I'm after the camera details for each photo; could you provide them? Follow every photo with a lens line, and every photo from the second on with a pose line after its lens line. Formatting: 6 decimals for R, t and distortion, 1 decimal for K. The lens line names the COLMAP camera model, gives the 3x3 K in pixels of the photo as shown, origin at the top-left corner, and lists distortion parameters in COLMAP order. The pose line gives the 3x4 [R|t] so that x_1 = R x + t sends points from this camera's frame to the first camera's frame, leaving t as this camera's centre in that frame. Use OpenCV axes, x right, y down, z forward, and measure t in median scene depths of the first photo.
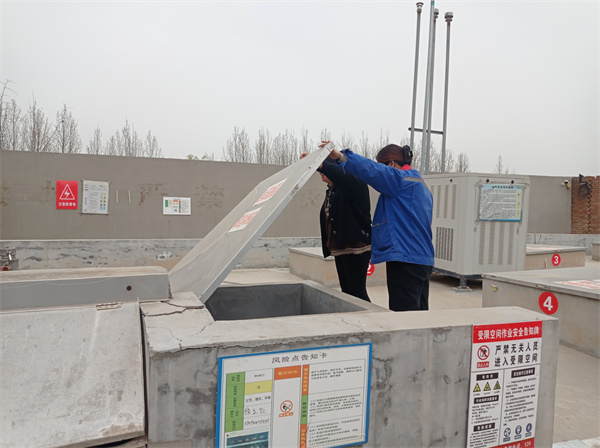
lens RADIAL K [[430.1, 0, 312.0], [0, 430.1, 225.0], [0, 0, 1]] dist [0.059376, -0.002988]
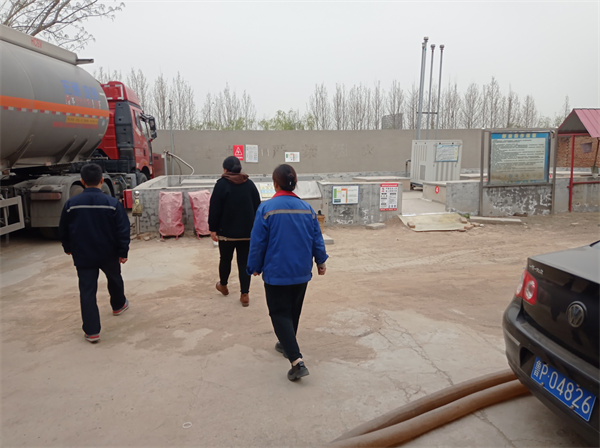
lens RADIAL K [[430.1, 0, 312.0], [0, 430.1, 225.0], [0, 0, 1]] dist [0.059376, -0.002988]
pose [[0.983868, 0.003656, -0.178859, 0.114850], [0.019358, 0.991745, 0.126753, 0.013850], [0.177846, -0.128170, 0.975676, -0.980727]]
